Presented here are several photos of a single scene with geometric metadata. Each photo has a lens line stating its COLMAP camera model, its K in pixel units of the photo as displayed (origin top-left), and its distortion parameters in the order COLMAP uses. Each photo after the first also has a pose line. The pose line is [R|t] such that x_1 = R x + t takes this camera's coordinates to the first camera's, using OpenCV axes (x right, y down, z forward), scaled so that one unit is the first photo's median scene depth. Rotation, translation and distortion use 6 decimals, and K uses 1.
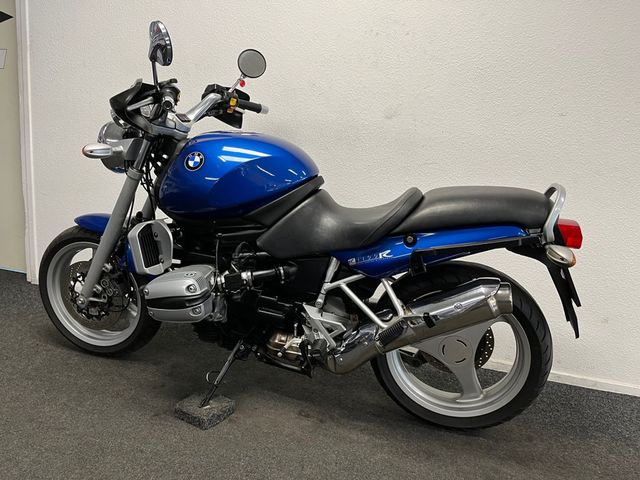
lens RADIAL K [[479.2, 0, 320.0], [0, 479.2, 240.0], [0, 0, 1]] dist [0.024263, -0.008430]
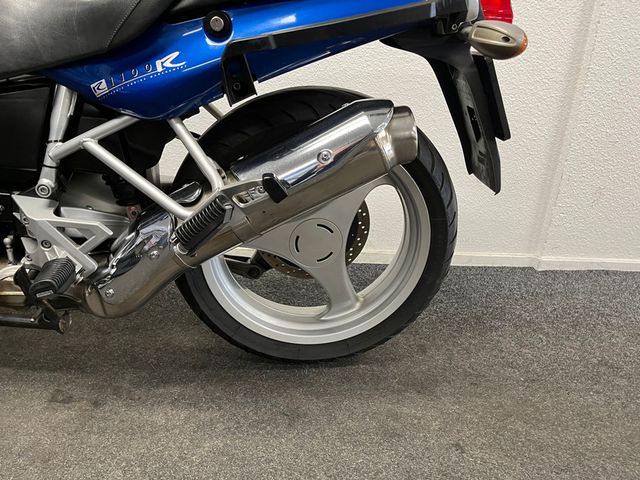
lens RADIAL K [[479.2, 0, 320.0], [0, 479.2, 240.0], [0, 0, 1]] dist [0.024263, -0.008430]
pose [[0.928912, -0.141823, 0.342064, 0.081395], [0.075112, 0.976712, 0.200979, 0.107515], [-0.362602, -0.160999, 0.917932, 0.450905]]
